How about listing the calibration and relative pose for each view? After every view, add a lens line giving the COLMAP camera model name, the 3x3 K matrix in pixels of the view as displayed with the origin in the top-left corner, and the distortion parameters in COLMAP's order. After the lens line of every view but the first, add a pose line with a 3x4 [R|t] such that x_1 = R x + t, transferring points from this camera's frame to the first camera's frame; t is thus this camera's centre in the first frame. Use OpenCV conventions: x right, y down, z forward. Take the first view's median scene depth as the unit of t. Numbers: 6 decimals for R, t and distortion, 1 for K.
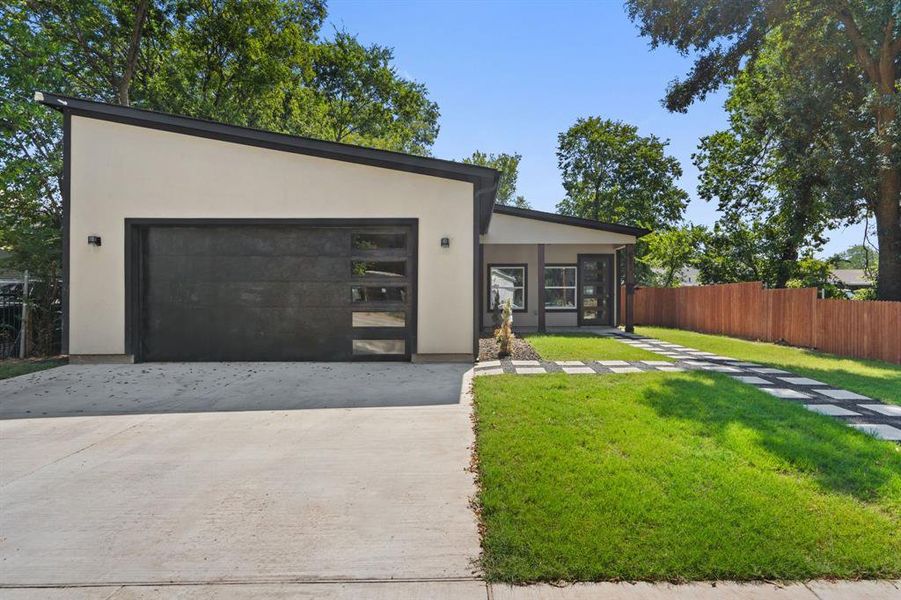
lens RADIAL K [[418.0, 0, 453.7], [0, 418.0, 297.7], [0, 0, 1]] dist [0.001596, 0.000792]
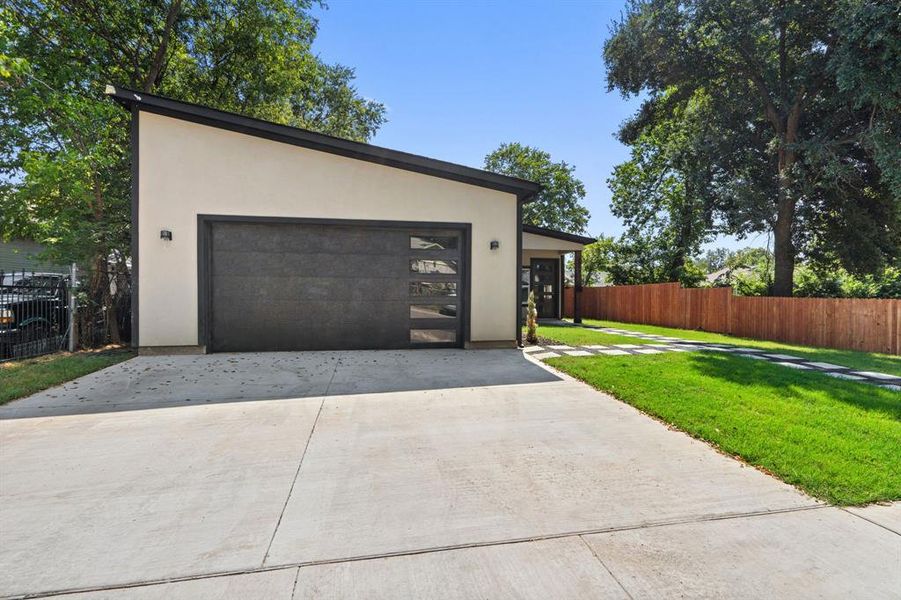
lens RADIAL K [[366.5, 0, 414.3], [0, 366.5, 299.8], [0, 0, 1]] dist [-0.001308, 0.000017]
pose [[0.989394, 0.002693, 0.145231, -0.324119], [-0.004377, 0.999927, 0.011276, 0.007825], [-0.145190, -0.011792, 0.989334, 0.018813]]
